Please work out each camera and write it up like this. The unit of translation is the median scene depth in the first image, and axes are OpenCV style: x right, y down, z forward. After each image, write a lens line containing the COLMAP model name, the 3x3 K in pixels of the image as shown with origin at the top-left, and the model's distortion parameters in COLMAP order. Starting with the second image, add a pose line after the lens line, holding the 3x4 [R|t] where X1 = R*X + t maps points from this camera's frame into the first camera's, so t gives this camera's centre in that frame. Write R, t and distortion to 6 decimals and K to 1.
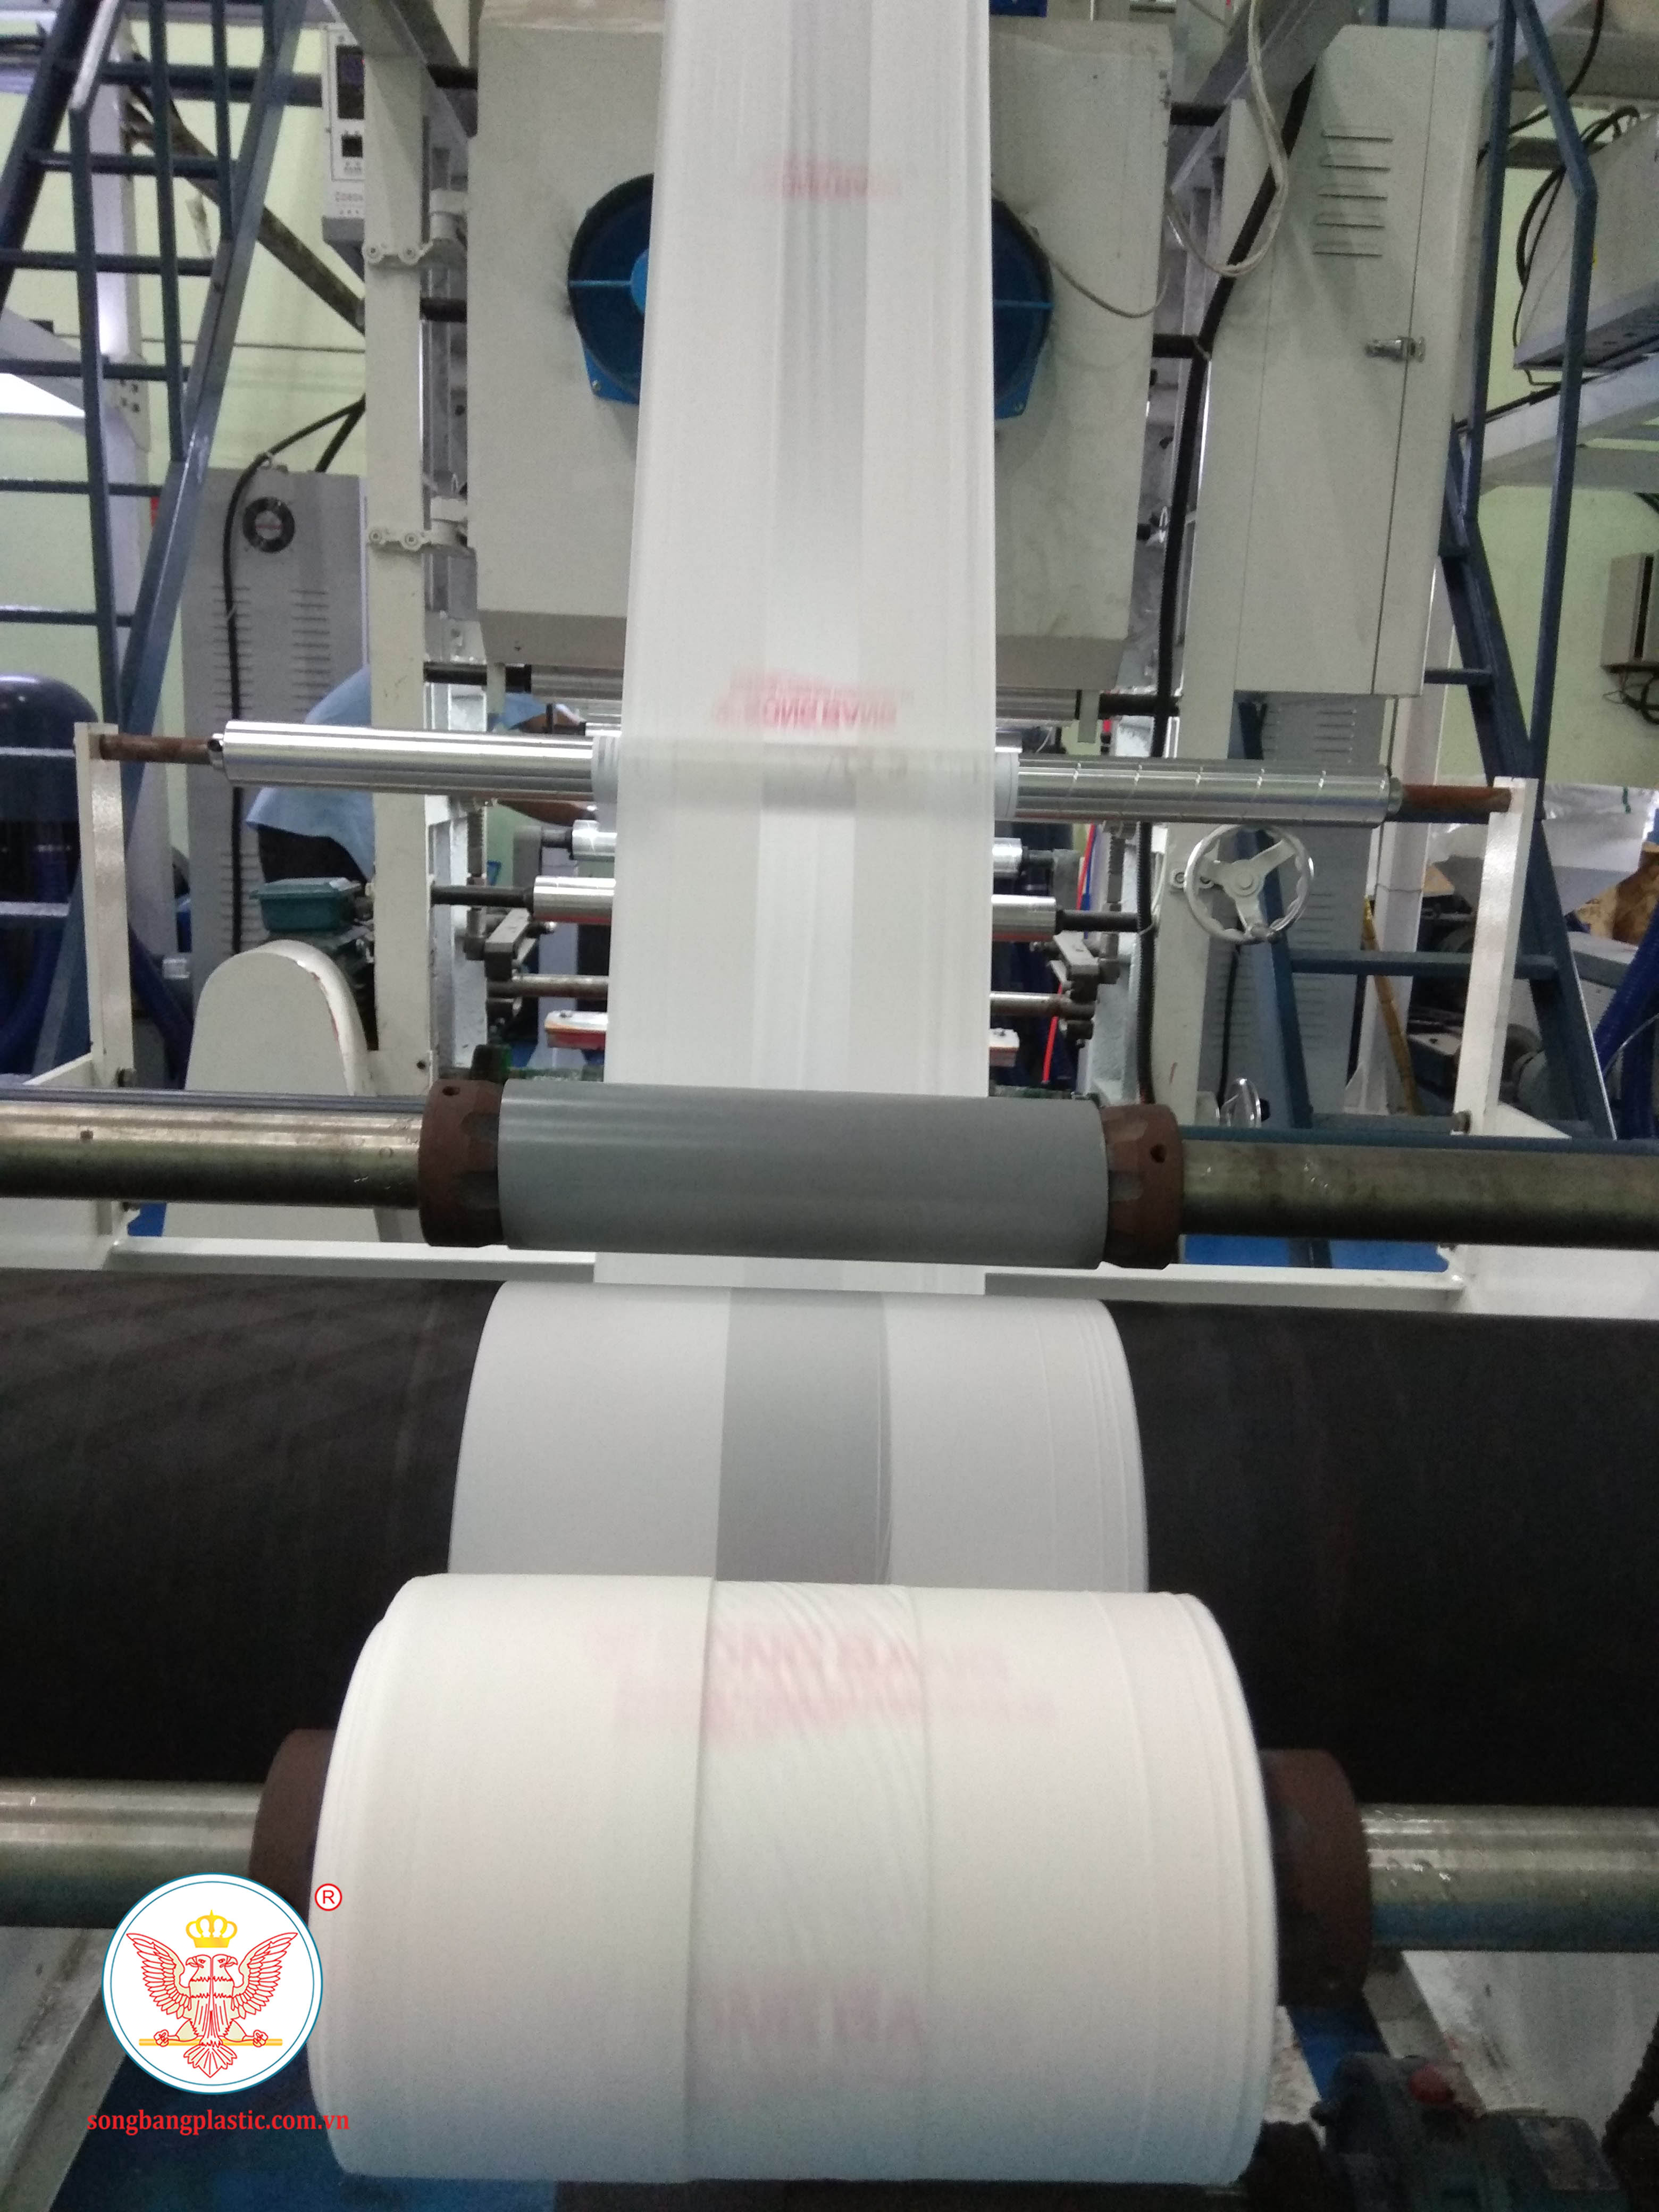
lens RADIAL K [[1745.8, 0, 829.5], [0, 1745.8, 1106.0], [0, 0, 1]] dist [0.091105, -0.152506]
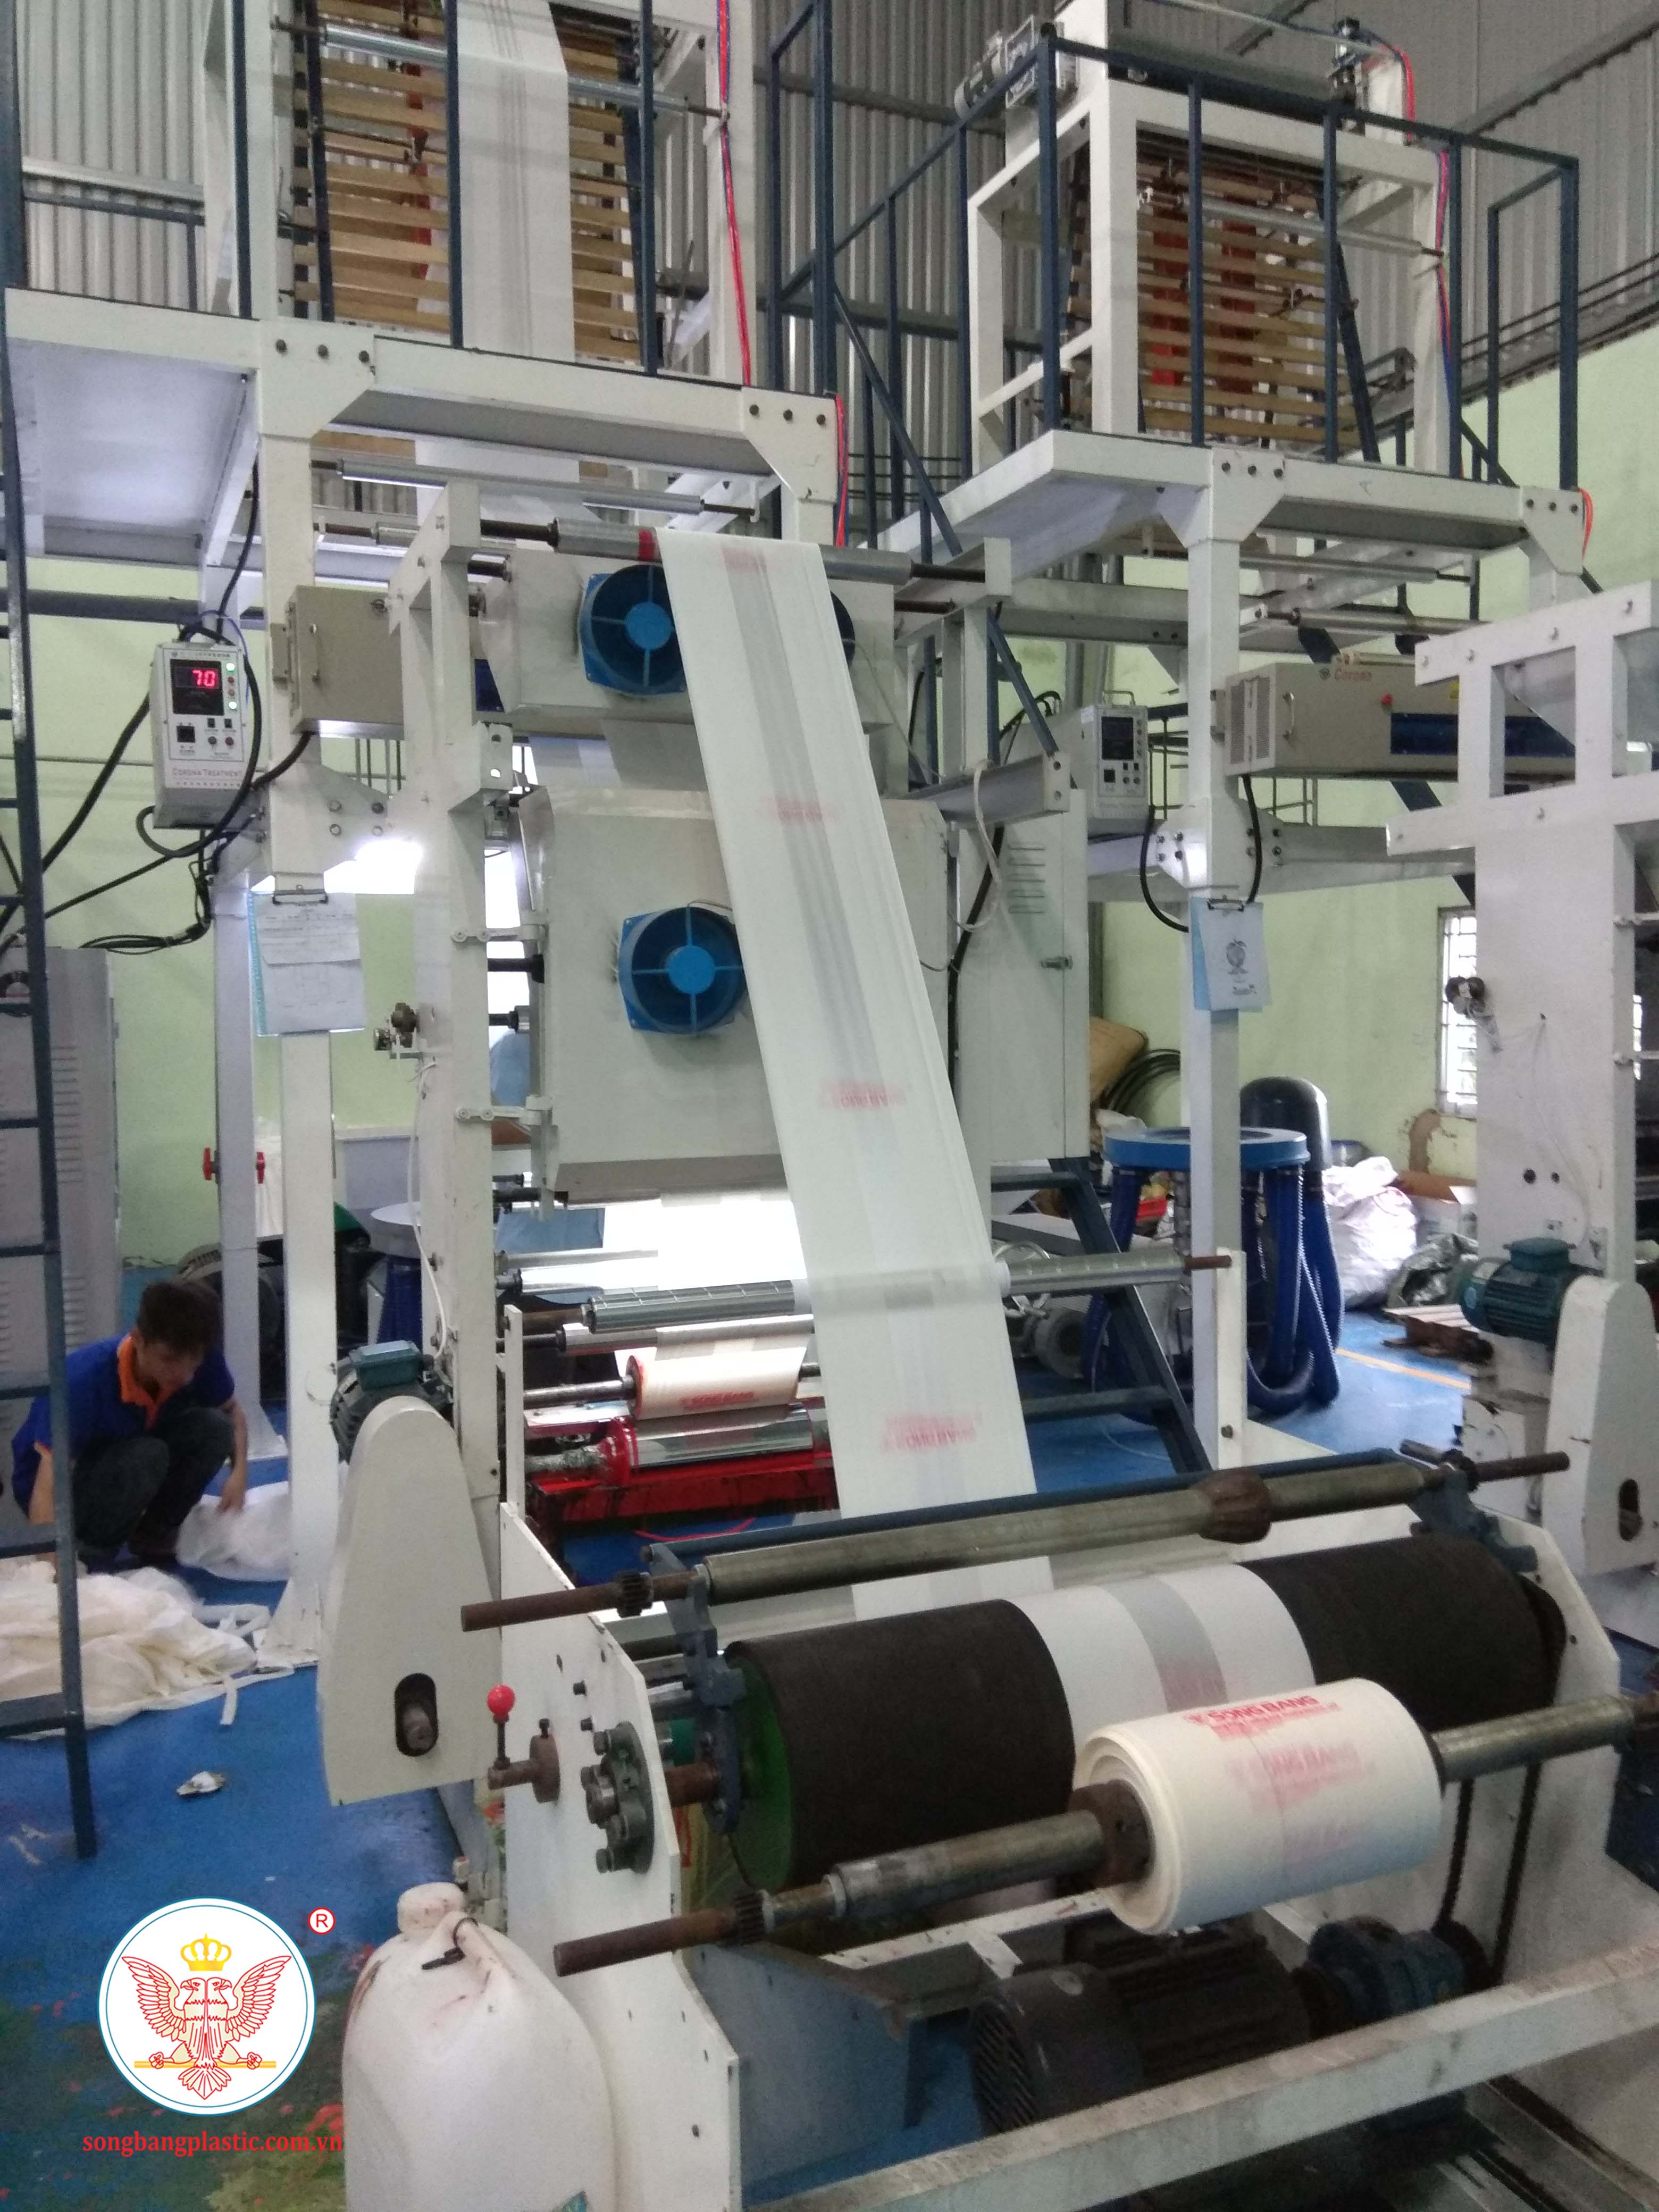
lens RADIAL K [[1737.2, 0, 829.7], [0, 1737.2, 1111.2], [0, 0, 1]] dist [0.082429, -0.125090]
pose [[0.927096, -0.076291, 0.366978, -0.531221], [0.123028, 0.986762, -0.105668, -0.140550], [-0.354059, 0.143113, 0.924208, -0.472956]]
